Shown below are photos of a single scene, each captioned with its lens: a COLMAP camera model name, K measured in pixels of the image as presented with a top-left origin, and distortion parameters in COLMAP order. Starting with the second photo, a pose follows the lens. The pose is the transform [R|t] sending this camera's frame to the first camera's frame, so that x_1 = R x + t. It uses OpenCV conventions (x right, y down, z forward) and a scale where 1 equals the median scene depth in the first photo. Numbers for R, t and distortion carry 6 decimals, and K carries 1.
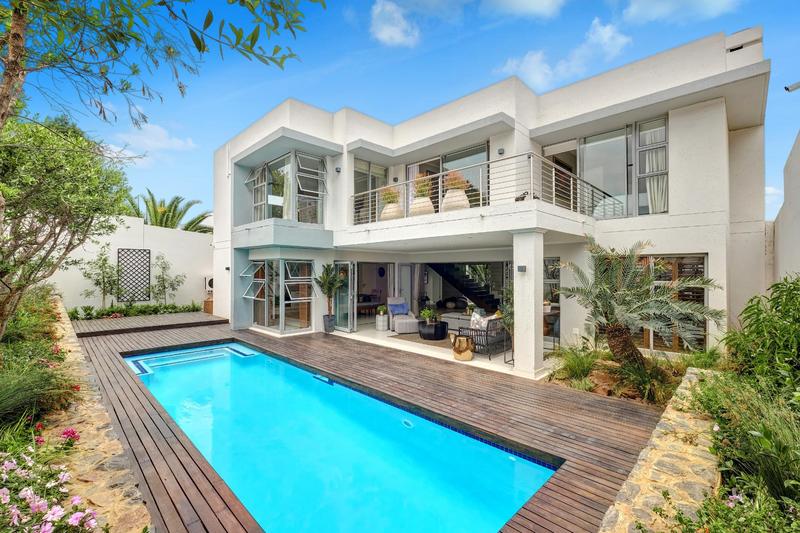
lens RADIAL K [[348.9, 0, 400.0], [0, 348.9, 266.5], [0, 0, 1]] dist [-0.000583, -0.000202]
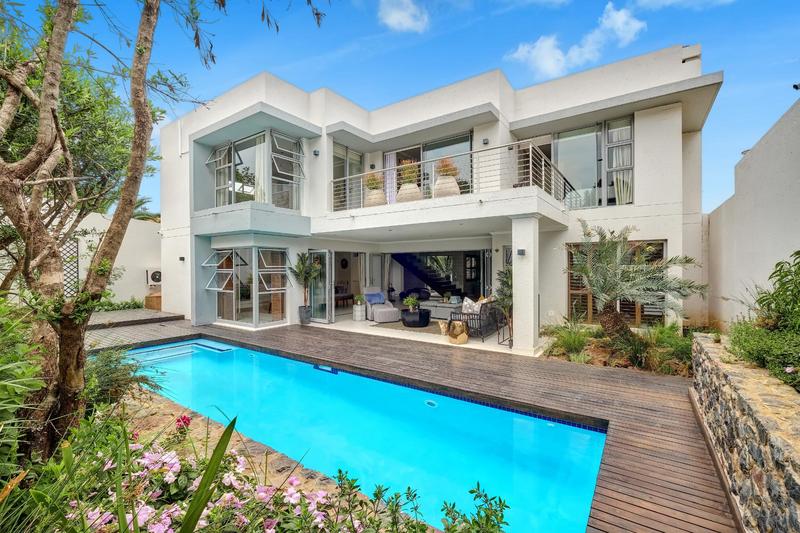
lens RADIAL K [[348.9, 0, 400.0], [0, 348.9, 266.5], [0, 0, 1]] dist [-0.000583, -0.000202]
pose [[0.984746, -0.007140, 0.173853, -0.134530], [0.005043, 0.999909, 0.012501, 0.024413], [-0.173927, -0.011433, 0.984692, 0.022679]]
